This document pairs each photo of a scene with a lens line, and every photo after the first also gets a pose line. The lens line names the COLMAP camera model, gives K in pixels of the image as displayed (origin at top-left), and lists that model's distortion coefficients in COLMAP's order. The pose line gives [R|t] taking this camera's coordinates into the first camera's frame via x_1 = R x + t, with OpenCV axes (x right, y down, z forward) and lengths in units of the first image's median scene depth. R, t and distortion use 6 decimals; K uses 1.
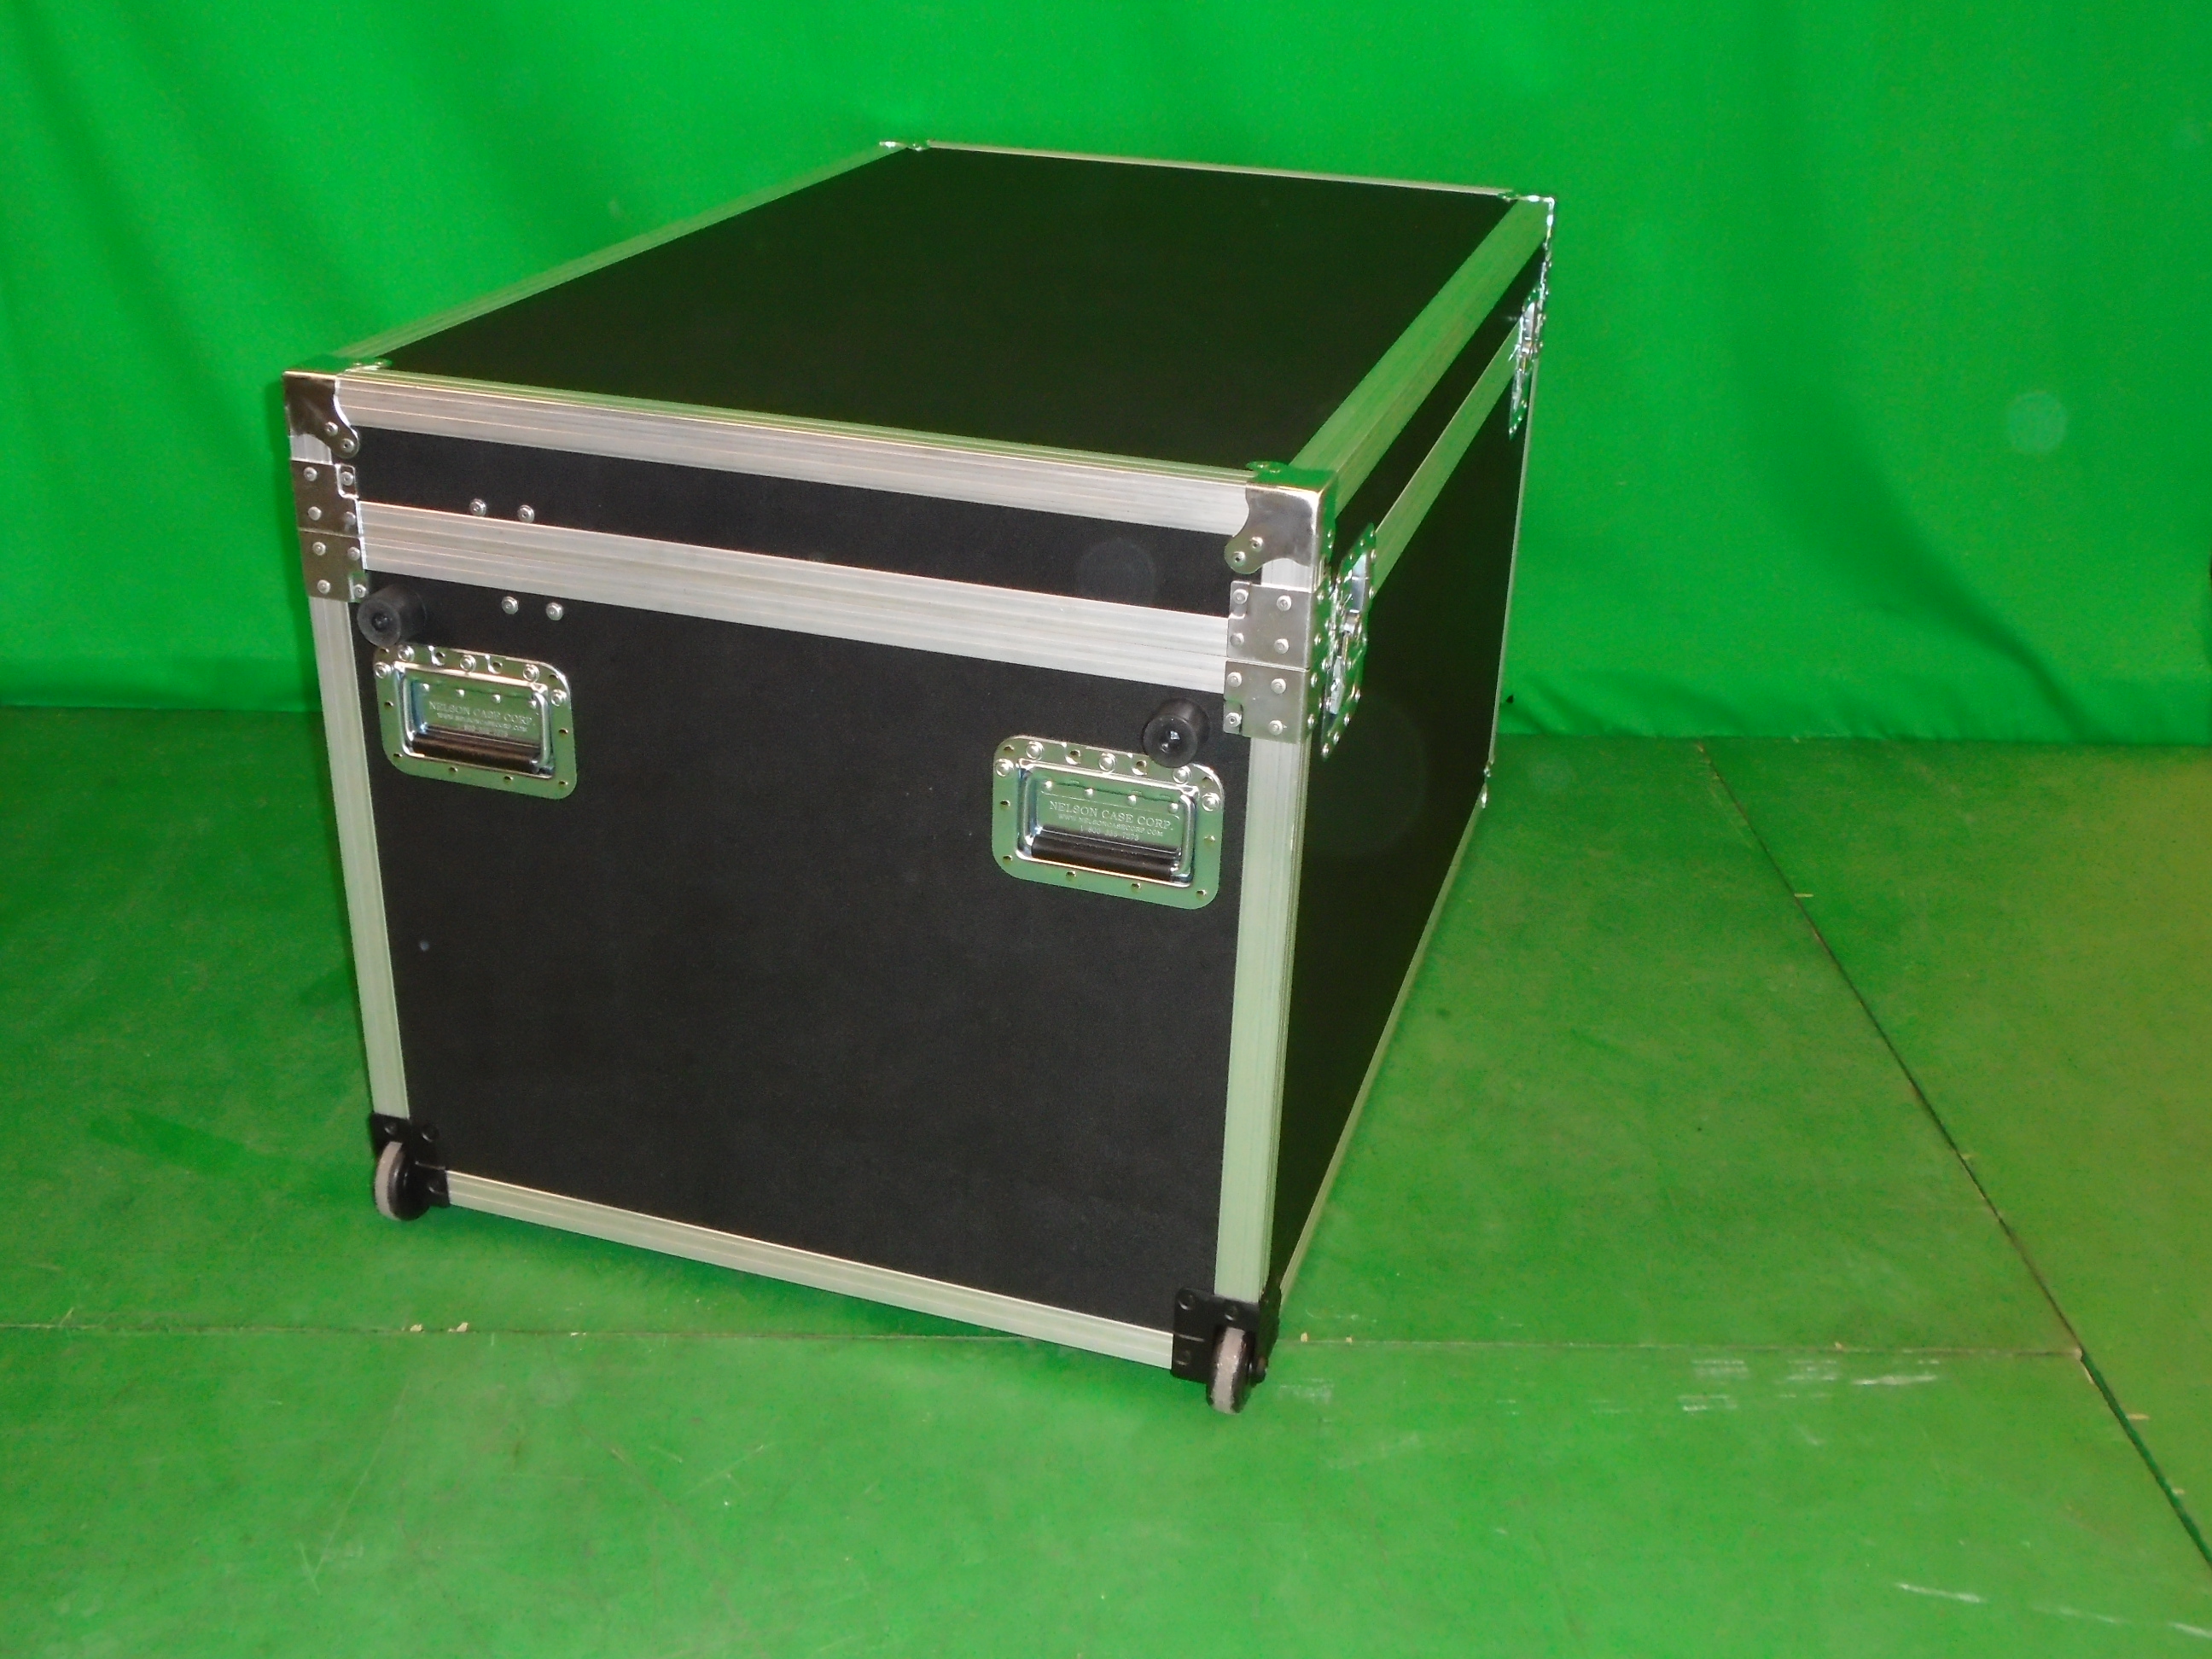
lens RADIAL K [[2307.6, 0, 1106.0], [0, 2307.6, 829.5], [0, 0, 1]] dist [-0.006596, 0.008051]
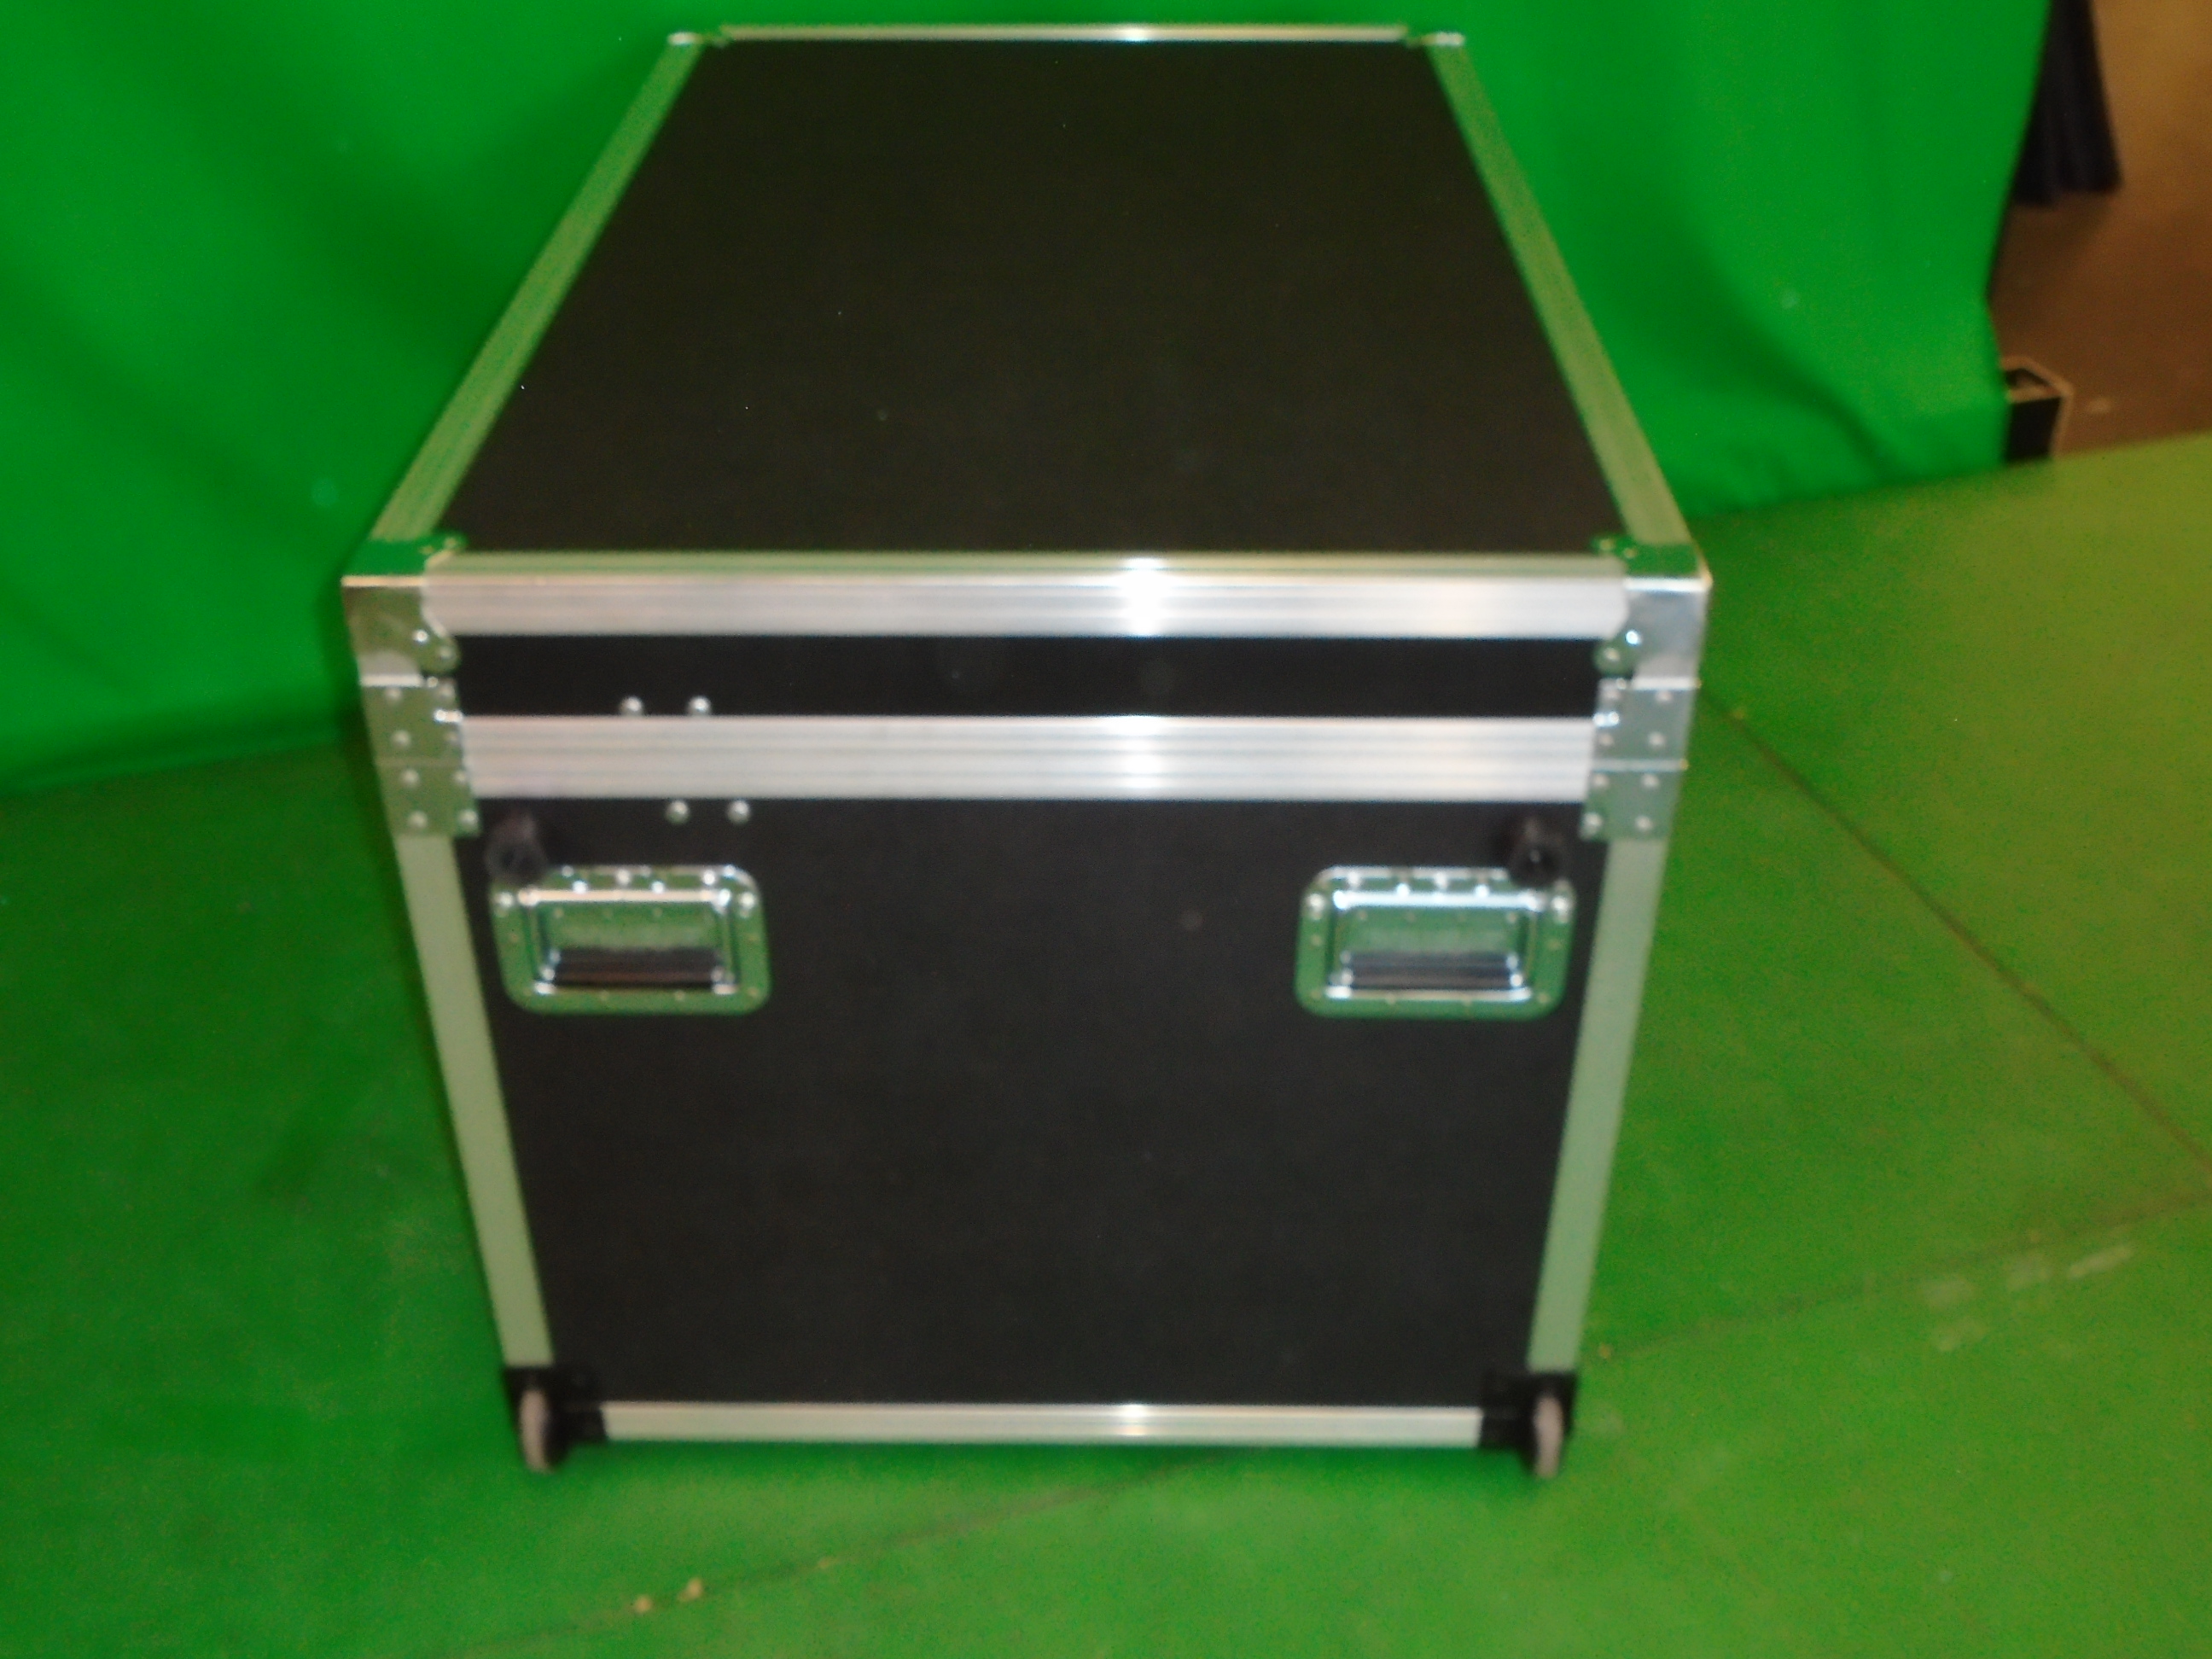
lens RADIAL K [[2307.6, 0, 1106.0], [0, 2307.6, 829.5], [0, 0, 1]] dist [-0.006596, 0.008051]
pose [[0.954318, -0.191511, 0.229349, -0.299114], [0.154946, 0.973505, 0.168167, -0.203429], [-0.255478, -0.124948, 0.958707, 0.171195]]
